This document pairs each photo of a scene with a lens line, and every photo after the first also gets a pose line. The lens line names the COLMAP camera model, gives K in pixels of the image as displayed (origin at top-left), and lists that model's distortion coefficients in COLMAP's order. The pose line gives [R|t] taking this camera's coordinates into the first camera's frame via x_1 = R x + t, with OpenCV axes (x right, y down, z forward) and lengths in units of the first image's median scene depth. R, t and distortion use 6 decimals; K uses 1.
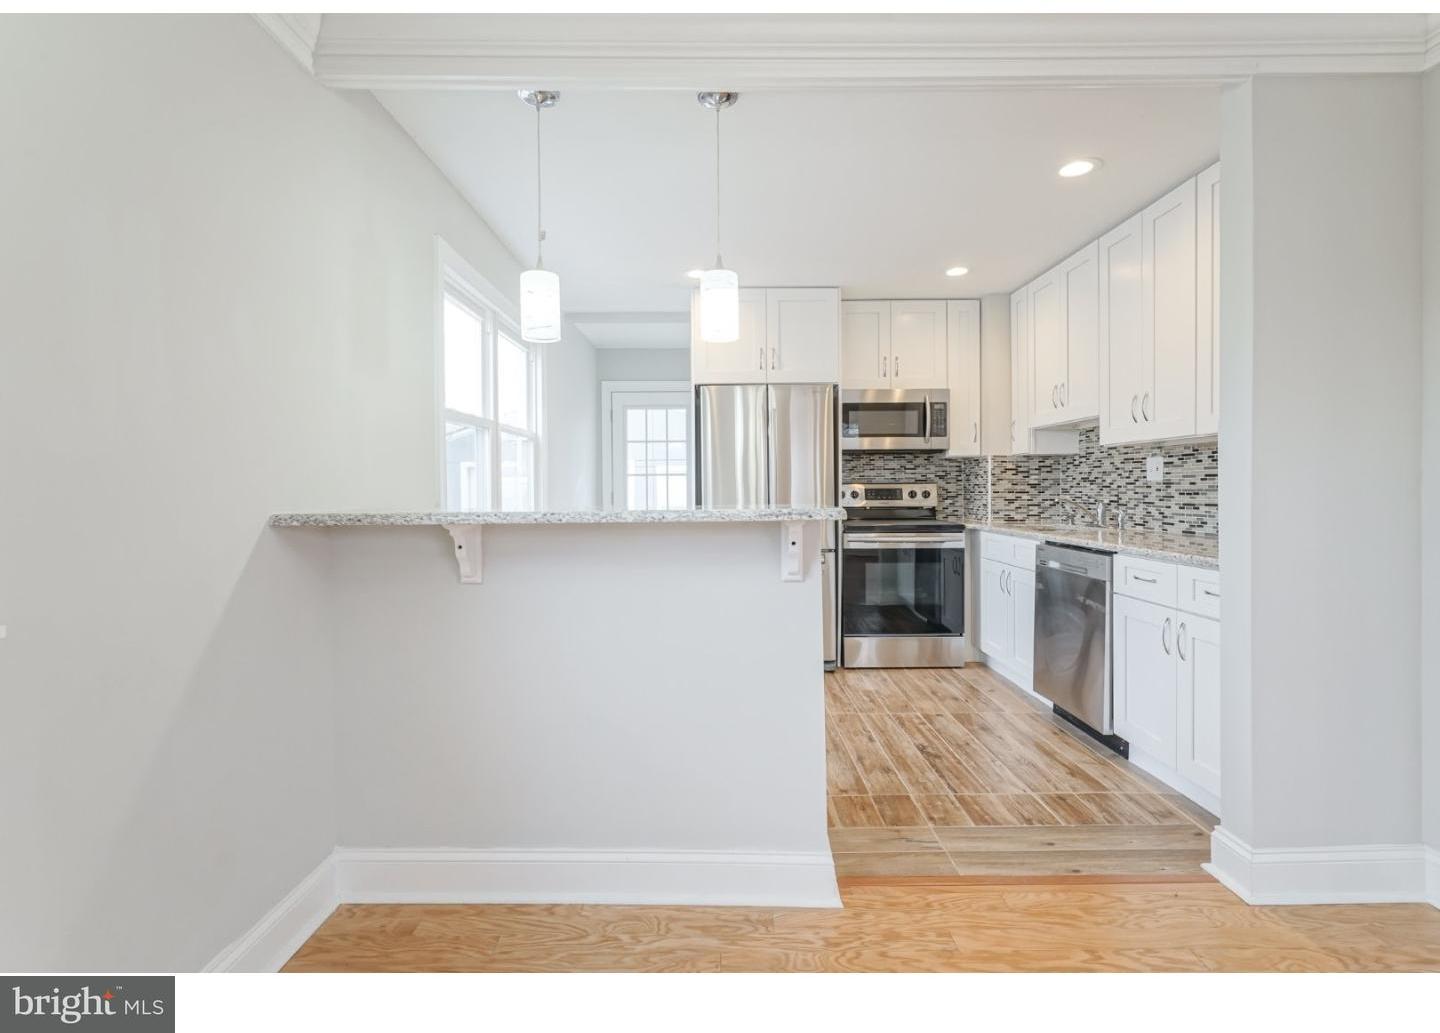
lens RADIAL K [[656.9, 0, 735.1], [0, 656.9, 497.7], [0, 0, 1]] dist [-0.004967, 0.002324]
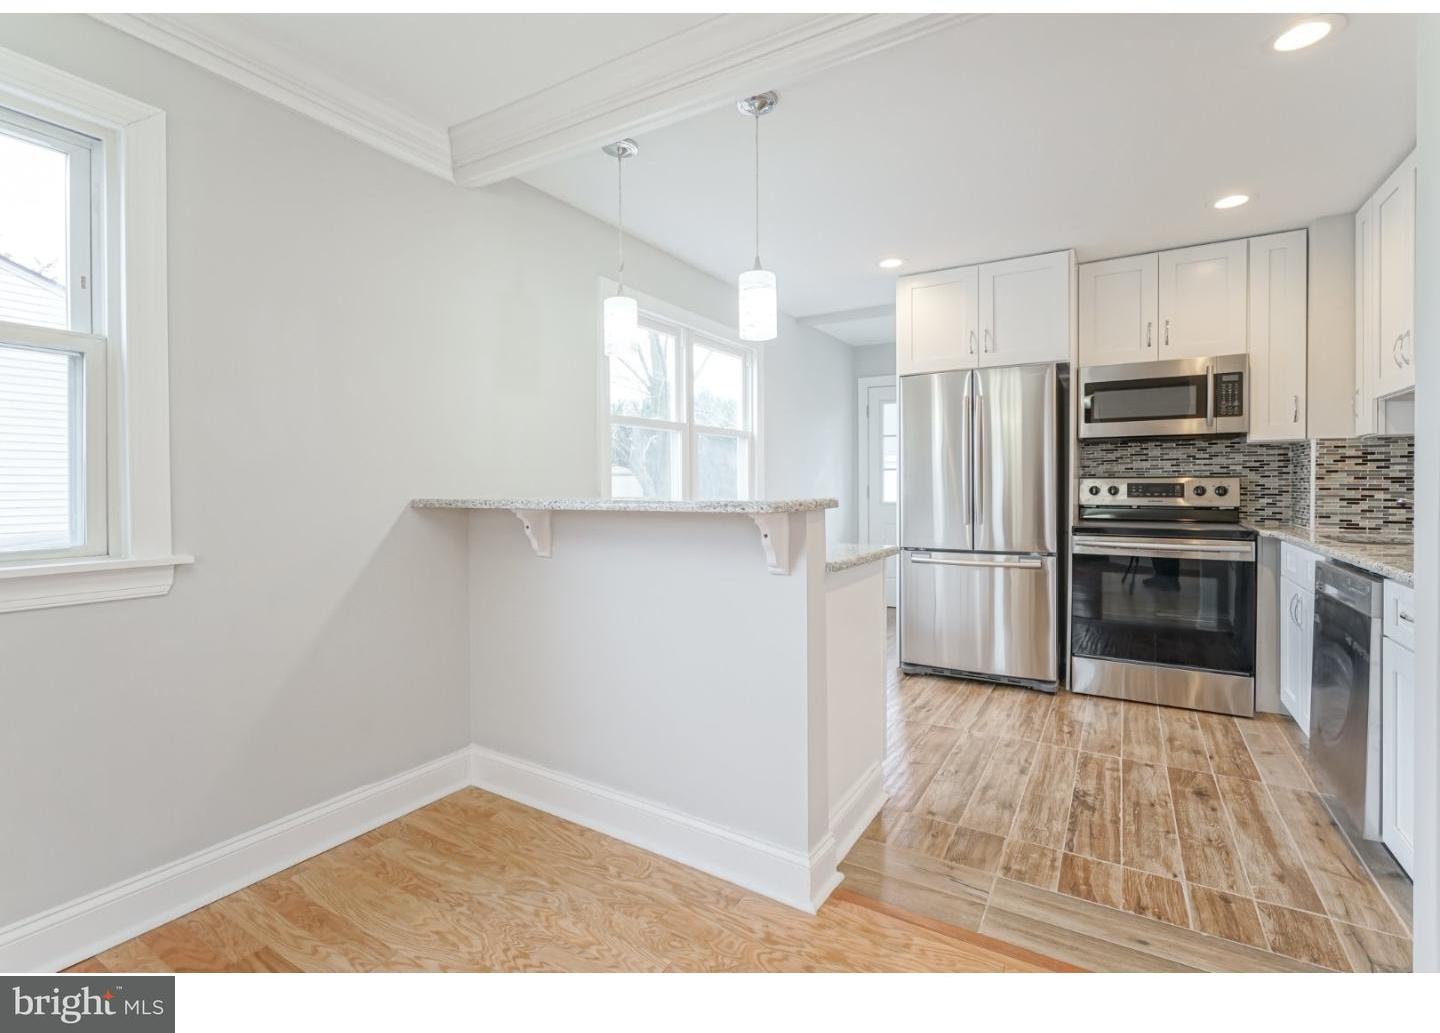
lens RADIAL K [[656.9, 0, 761.2], [0, 656.9, 494.0], [0, 0, 1]] dist [-0.004967, 0.002324]
pose [[0.858434, 0.010110, -0.512824, 0.338070], [-0.009522, 0.999948, 0.003773, 0.001155], [0.512836, 0.001644, 0.858485, 0.074272]]
